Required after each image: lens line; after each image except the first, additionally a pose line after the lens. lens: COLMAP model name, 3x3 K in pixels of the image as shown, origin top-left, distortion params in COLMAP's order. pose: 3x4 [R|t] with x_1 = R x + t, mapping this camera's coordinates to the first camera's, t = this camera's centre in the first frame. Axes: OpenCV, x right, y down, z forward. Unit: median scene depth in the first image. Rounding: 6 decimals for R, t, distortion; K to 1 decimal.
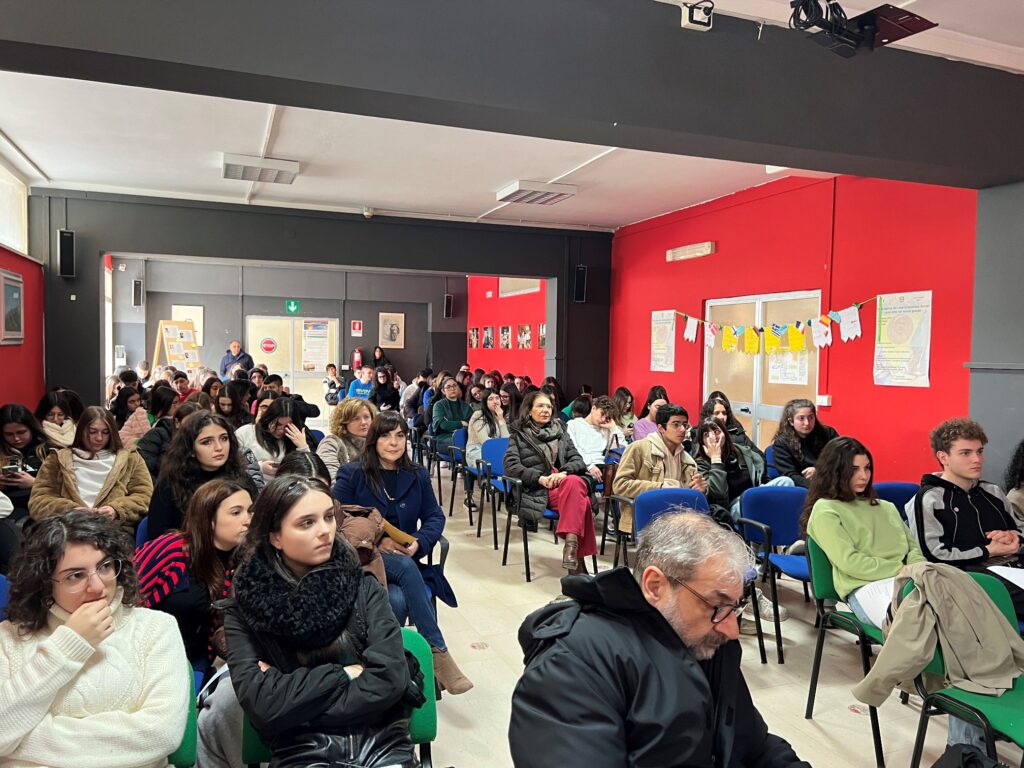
lens RADIAL K [[747.4, 0, 520.2], [0, 747.4, 384.9], [0, 0, 1]] dist [0.101702, -0.185133]
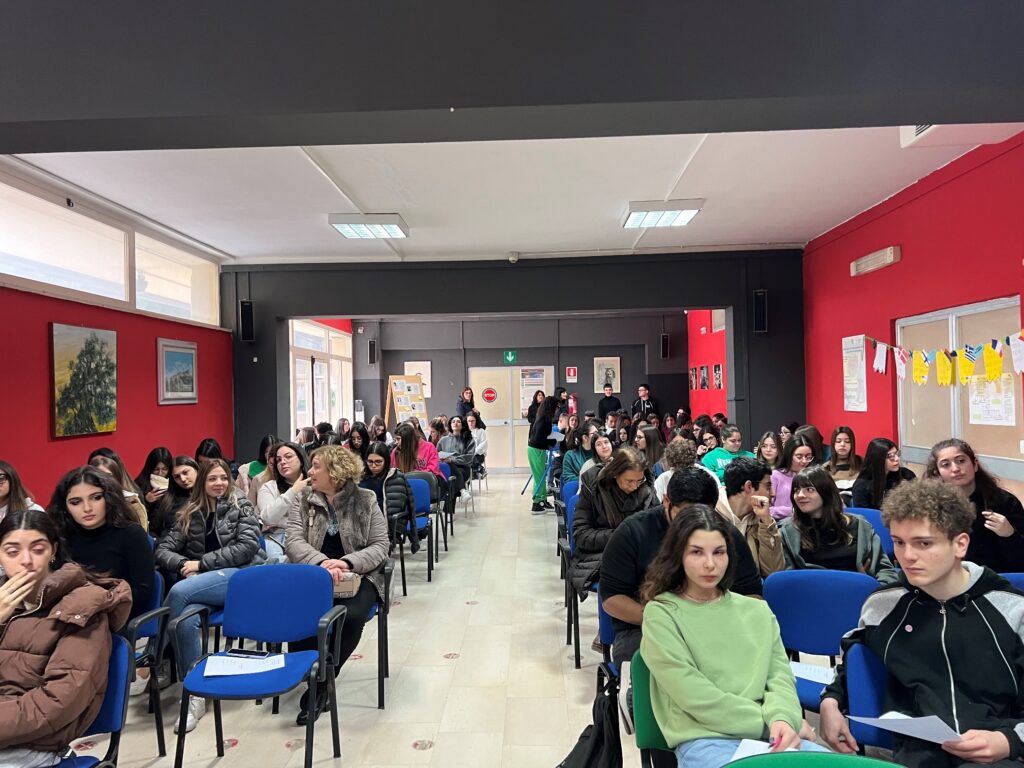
lens RADIAL K [[747.4, 0, 520.2], [0, 747.4, 384.9], [0, 0, 1]] dist [0.101702, -0.185133]
pose [[0.920053, -0.040216, -0.389725, 0.161170], [0.017164, 0.997900, -0.062452, -0.001466], [0.391419, 0.050770, 0.918811, 0.101694]]
